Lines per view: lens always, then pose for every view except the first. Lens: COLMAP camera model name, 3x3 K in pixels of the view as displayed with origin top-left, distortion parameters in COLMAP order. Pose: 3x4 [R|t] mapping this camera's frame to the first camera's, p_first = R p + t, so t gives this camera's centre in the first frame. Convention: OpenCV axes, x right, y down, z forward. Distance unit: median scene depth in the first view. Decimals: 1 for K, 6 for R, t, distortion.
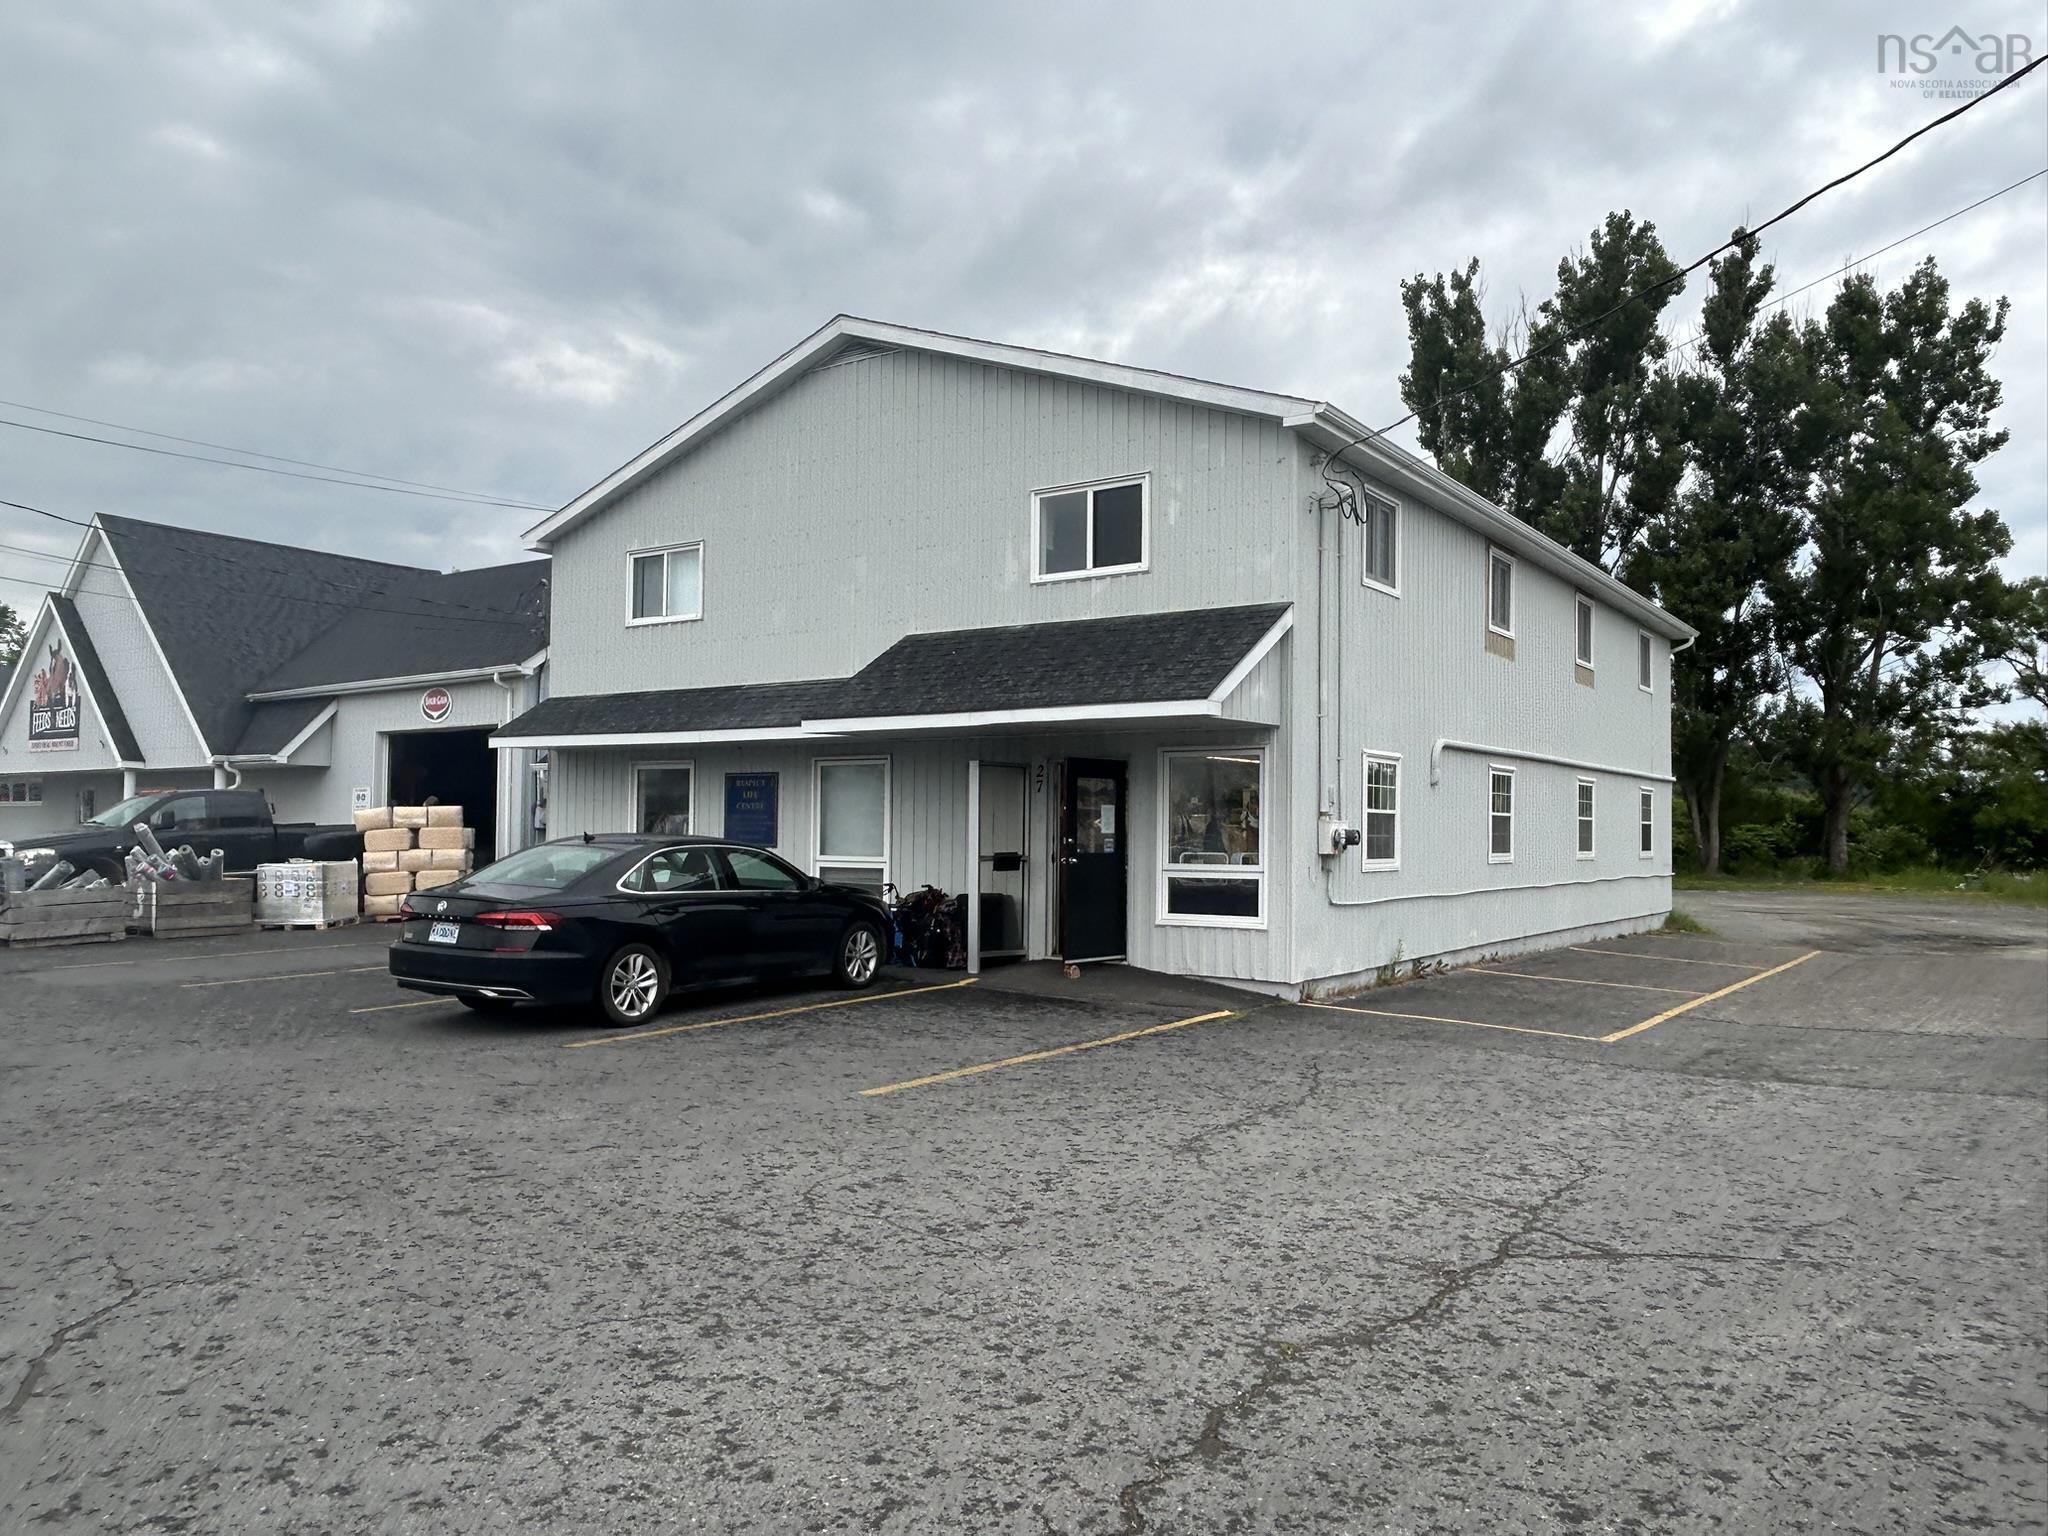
lens RADIAL K [[1444.9, 0, 1008.3], [0, 1444.9, 773.1], [0, 0, 1]] dist [0.002337, -0.014912]
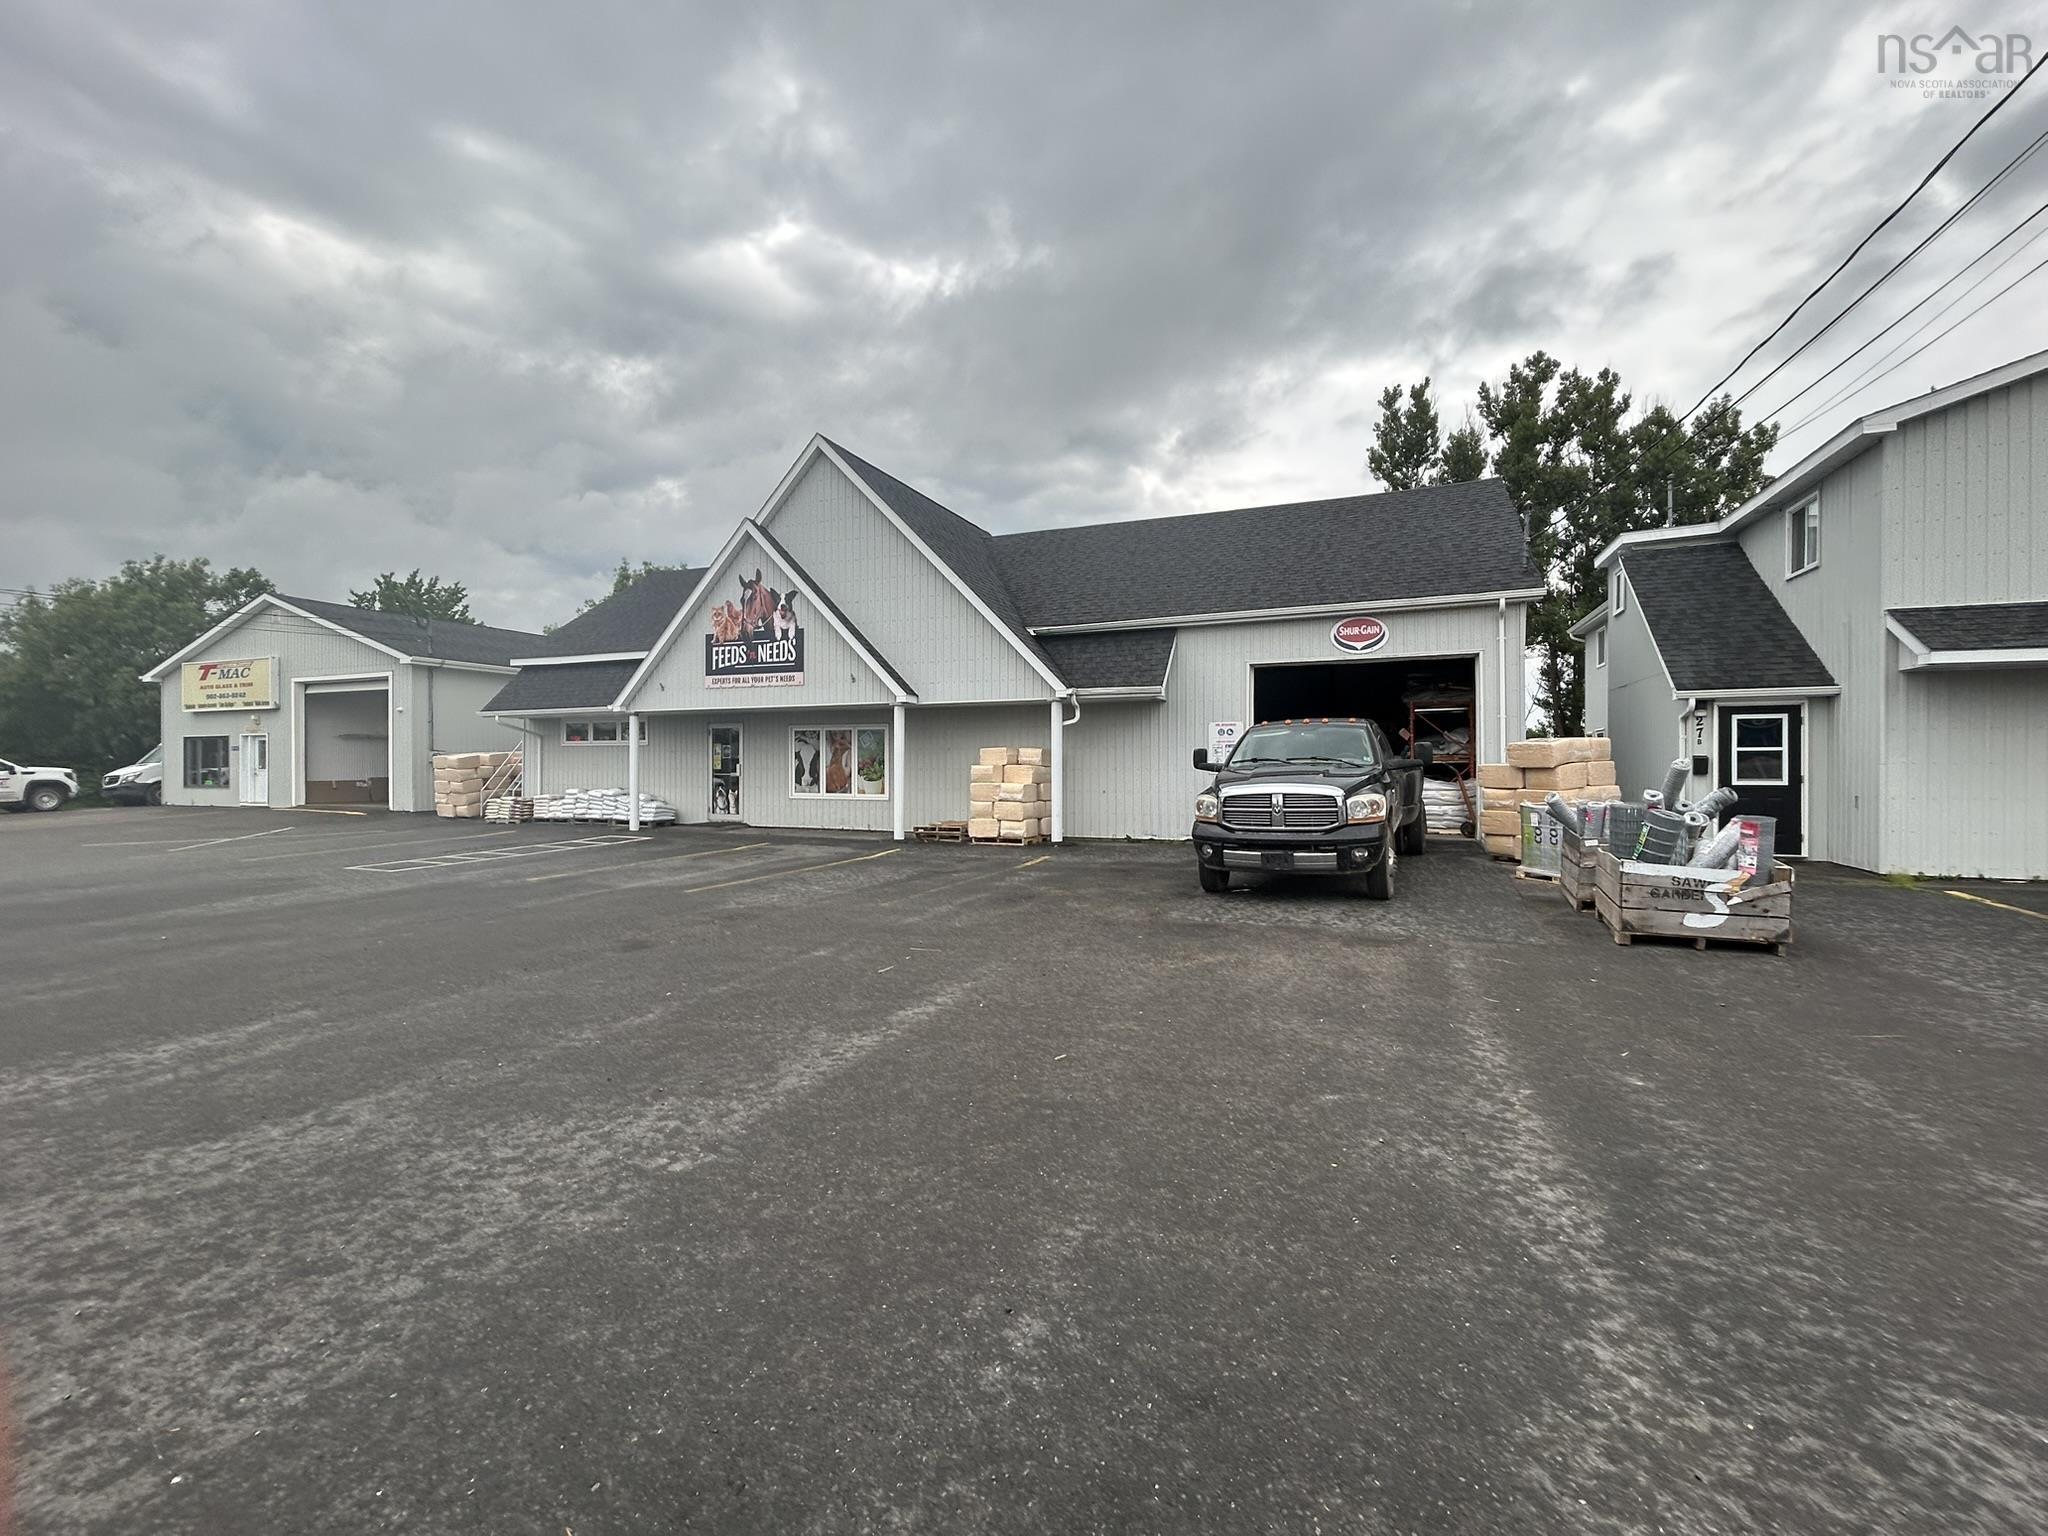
lens RADIAL K [[876.8, 0, 1034.9], [0, 876.8, 761.6], [0, 0, 1]] dist [-0.002257, 0.000528]
pose [[0.974588, -0.011447, 0.223712, -0.985991], [0.002146, 0.999125, 0.041775, 0.016929], [-0.223995, -0.040234, 0.973759, 0.630760]]
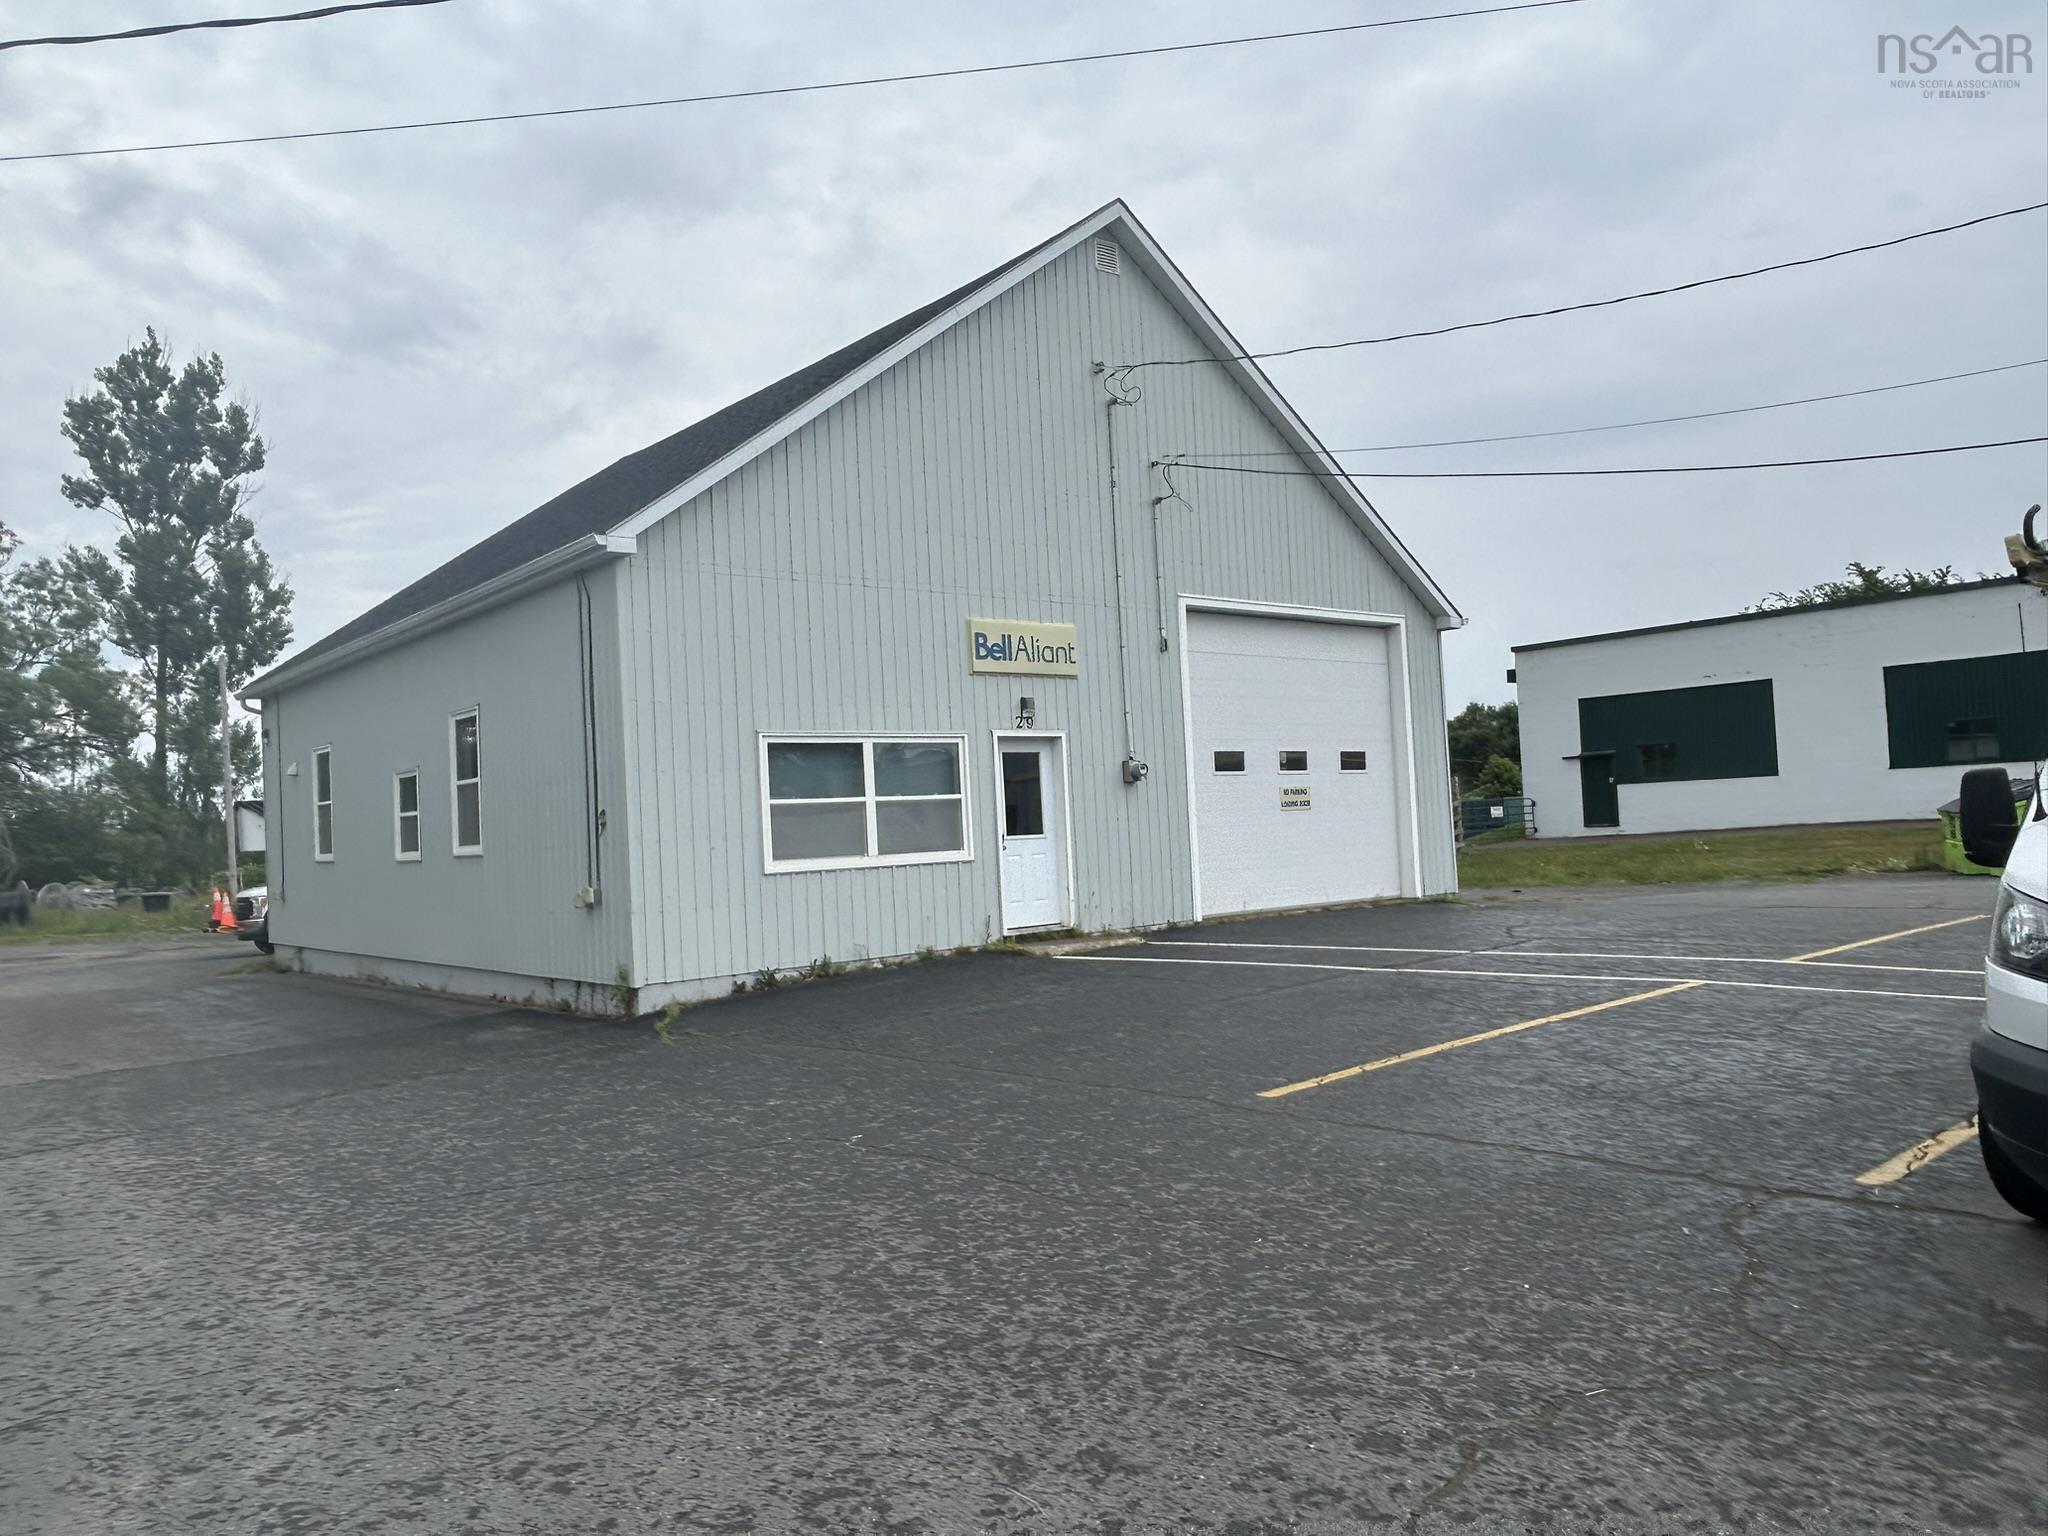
lens RADIAL K [[1444.9, 0, 1033.8], [0, 1444.9, 772.7], [0, 0, 1]] dist [0.002337, -0.014912]
pose [[0.242894, 0.013720, 0.969956, -0.014378], [0.011738, 0.999785, -0.017081, 0.003807], [-0.969982, 0.015535, 0.242680, 0.077741]]
